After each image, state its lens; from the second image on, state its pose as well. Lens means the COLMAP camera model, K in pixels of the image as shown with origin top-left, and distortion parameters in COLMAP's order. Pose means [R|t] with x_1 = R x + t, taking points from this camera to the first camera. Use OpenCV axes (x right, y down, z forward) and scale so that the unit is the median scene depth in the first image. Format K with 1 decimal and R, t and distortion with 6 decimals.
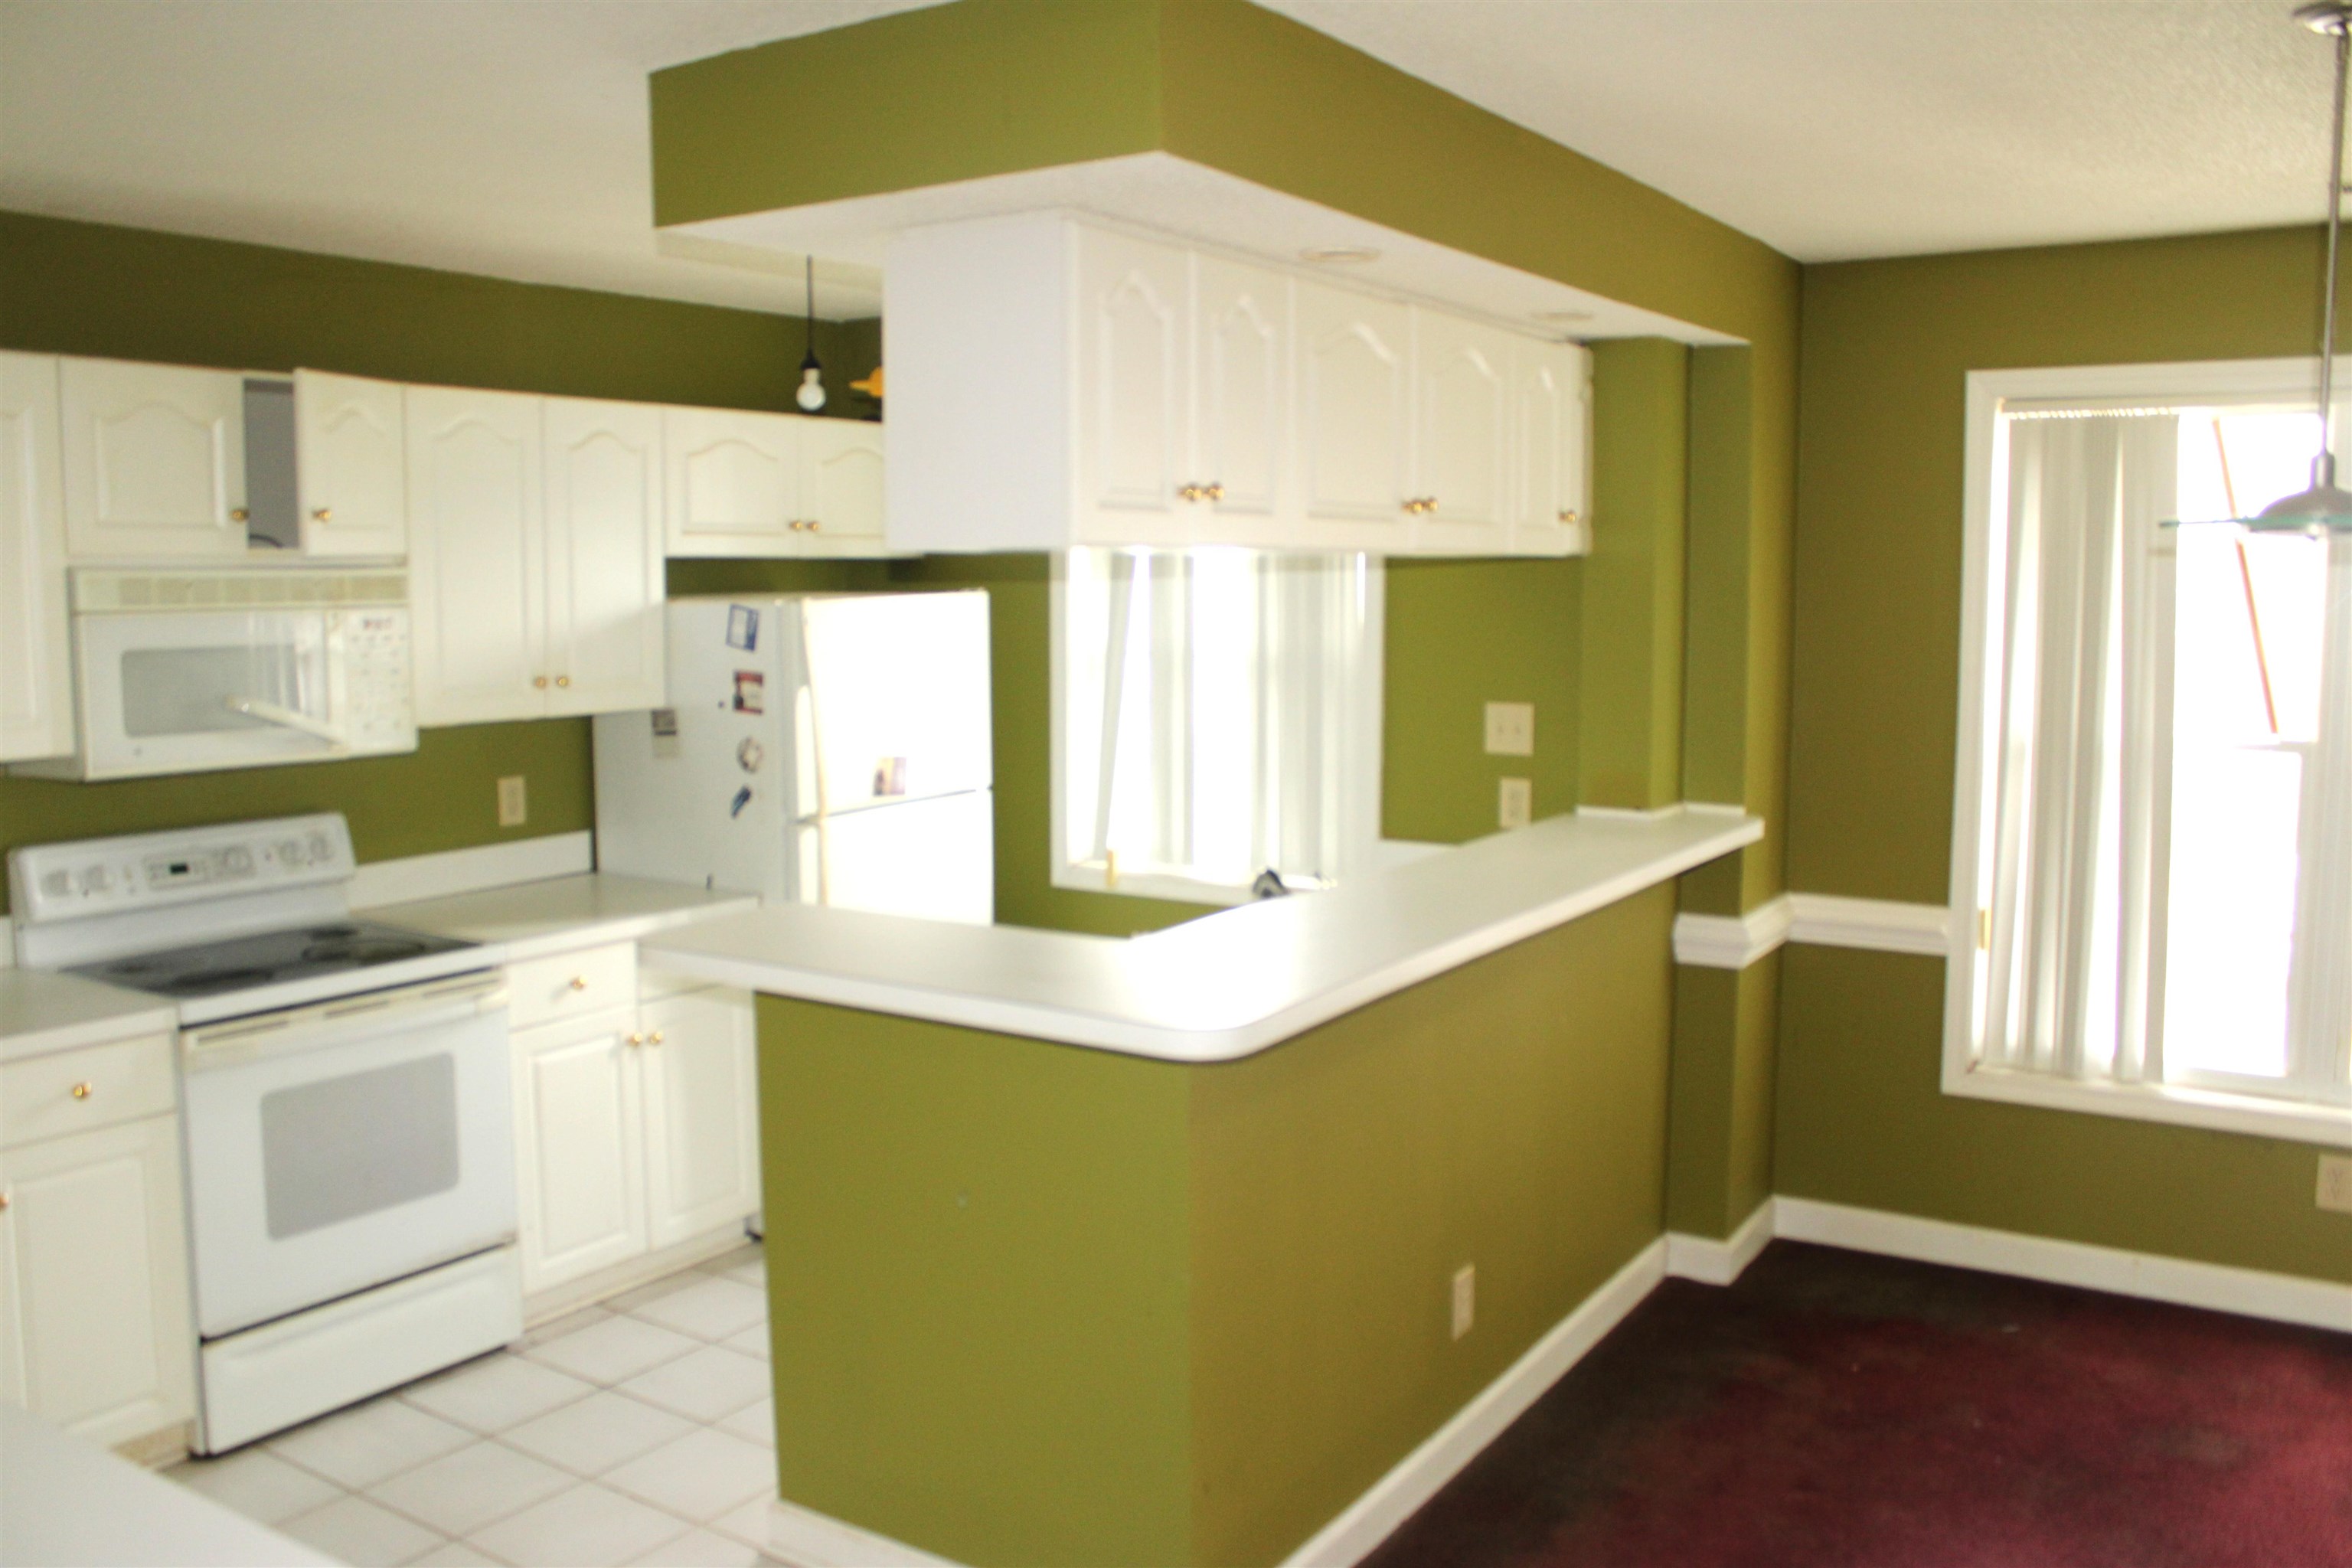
lens RADIAL K [[1998.2, 0, 1176.0], [0, 1998.2, 784.0], [0, 0, 1]] dist [-0.107825, 0.135223]
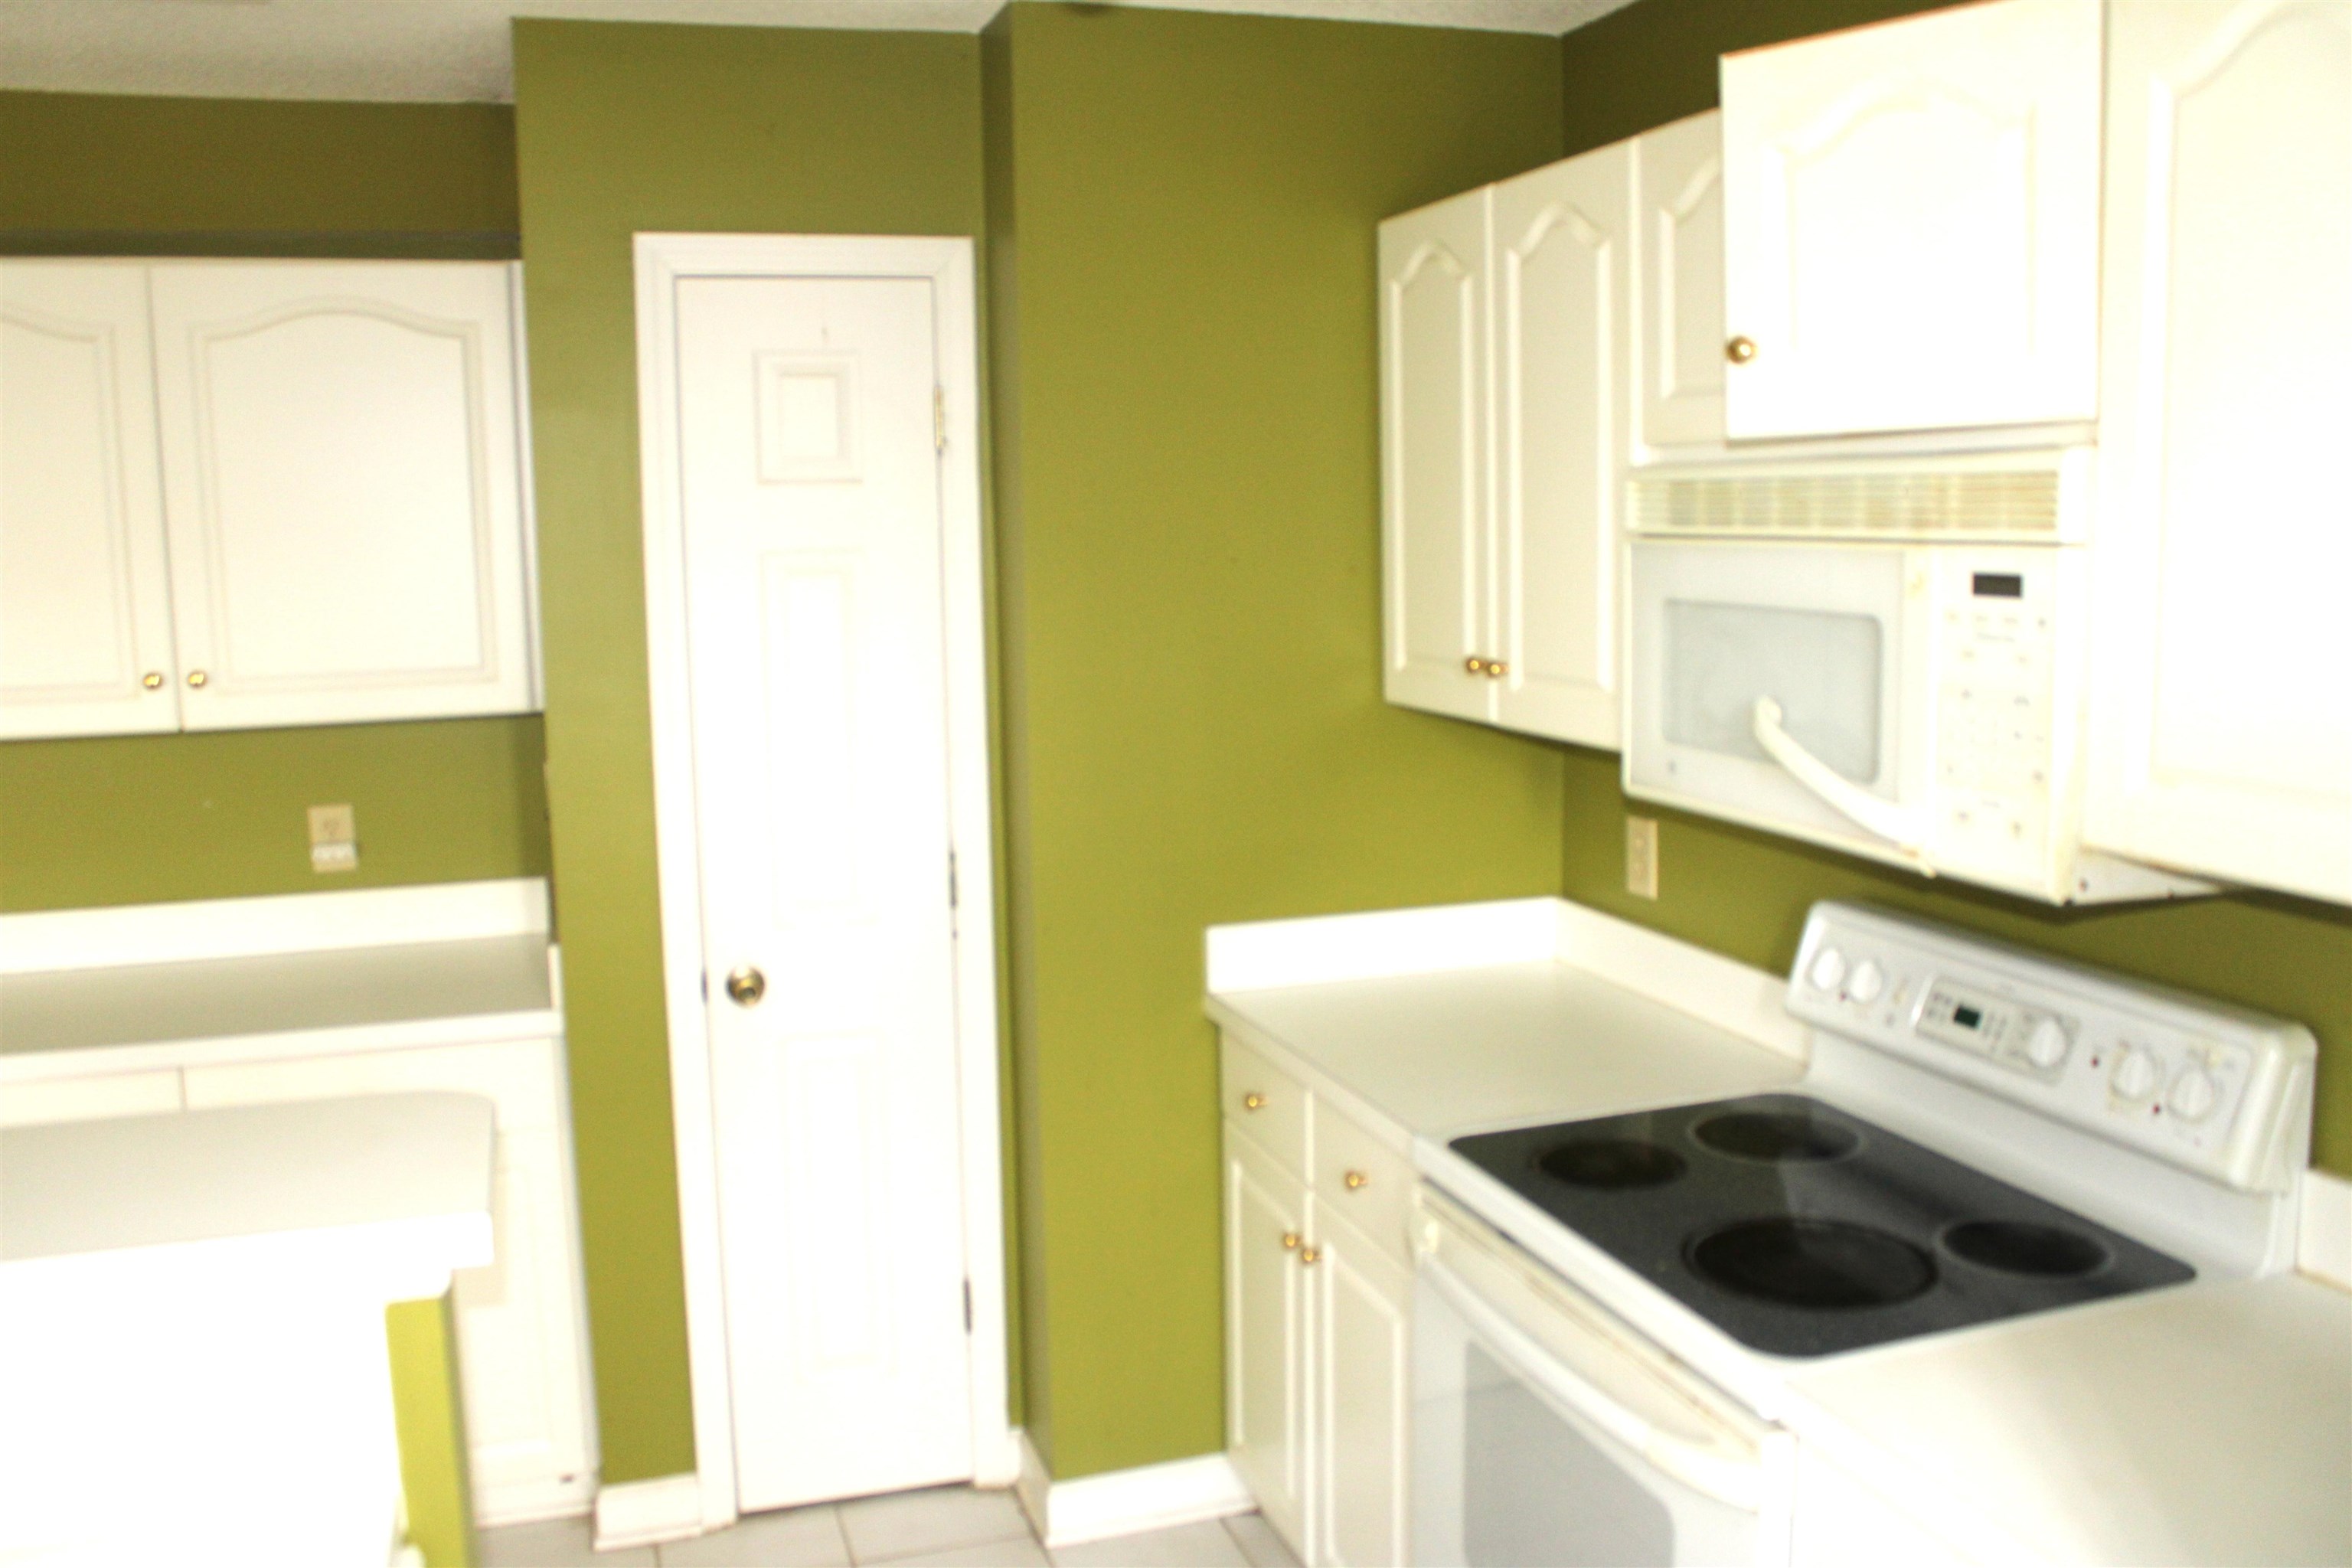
lens RADIAL K [[1998.2, 0, 1176.0], [0, 1998.2, 784.0], [0, 0, 1]] dist [-0.107825, 0.135223]
pose [[-0.600526, 0.135868, -0.787978, 0.037607], [-0.059956, 0.975033, 0.213814, -0.122228], [0.797355, 0.175645, -0.577386, 1.138213]]
